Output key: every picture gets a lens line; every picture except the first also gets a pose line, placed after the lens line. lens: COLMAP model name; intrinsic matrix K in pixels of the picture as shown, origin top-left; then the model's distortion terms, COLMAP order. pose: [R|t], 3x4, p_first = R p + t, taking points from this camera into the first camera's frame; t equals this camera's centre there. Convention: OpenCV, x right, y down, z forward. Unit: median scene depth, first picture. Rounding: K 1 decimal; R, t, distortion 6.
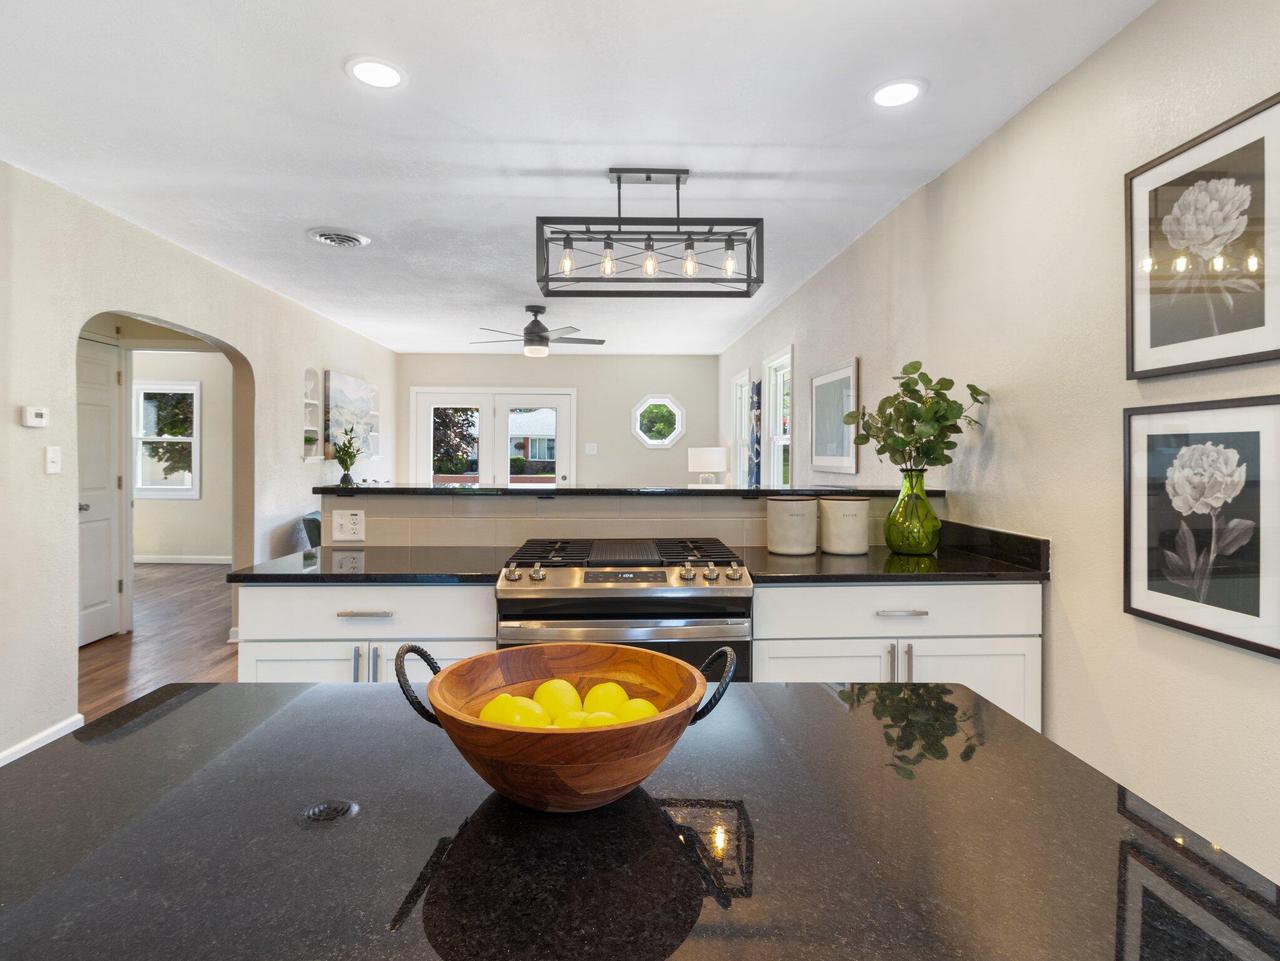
lens RADIAL K [[682.7, 0, 642.1], [0, 682.7, 471.2], [0, 0, 1]] dist [0.006440, -0.003348]
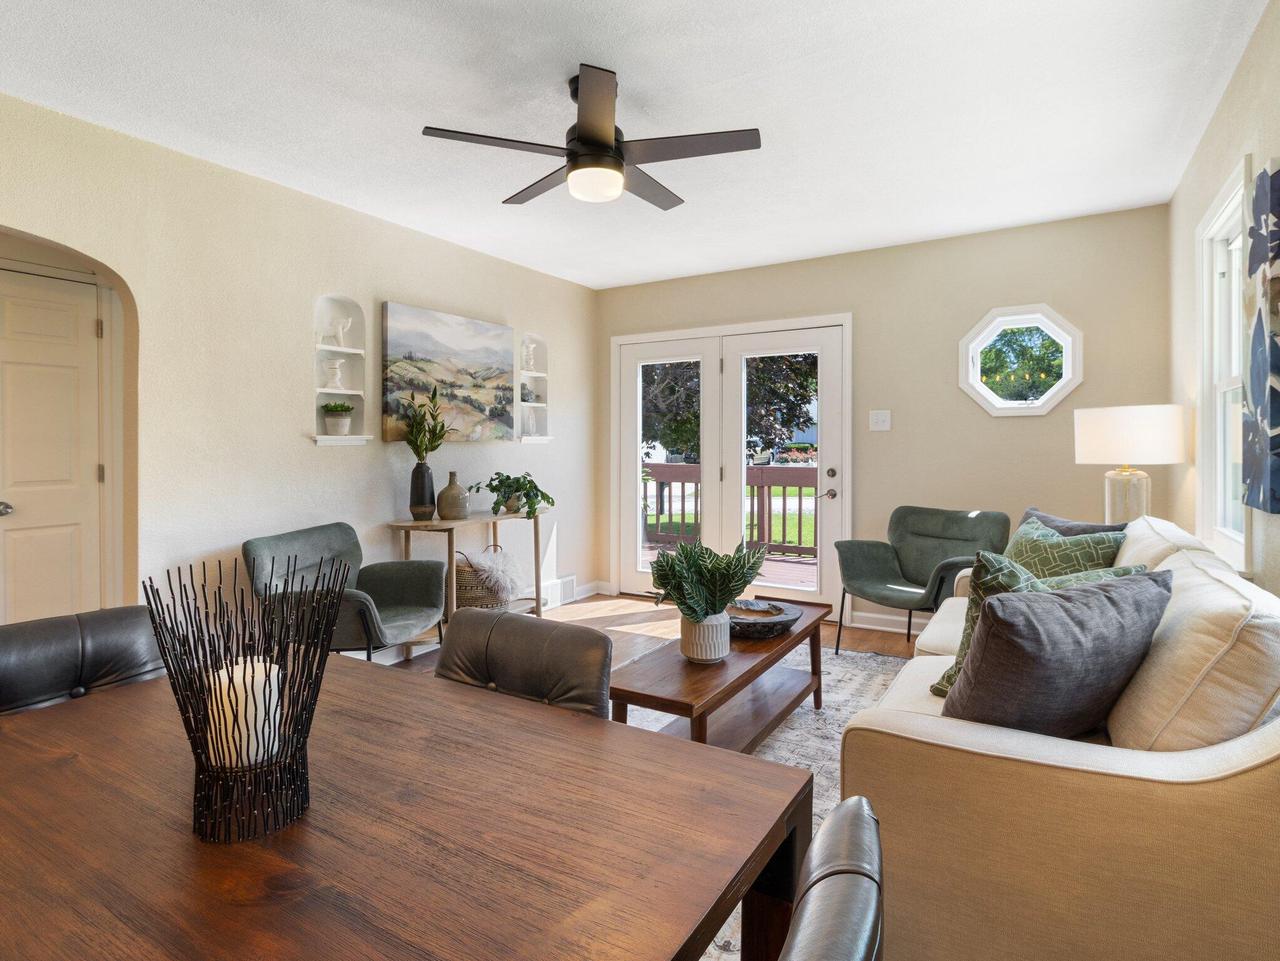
lens RADIAL K [[682.7, 0, 659.8], [0, 682.7, 445.0], [0, 0, 1]] dist [0.006440, -0.003348]
pose [[0.838172, -0.006770, -0.545365, 0.102161], [-0.004226, 0.999812, -0.018906, -0.001950], [0.545390, 0.018151, 0.837986, 0.588216]]
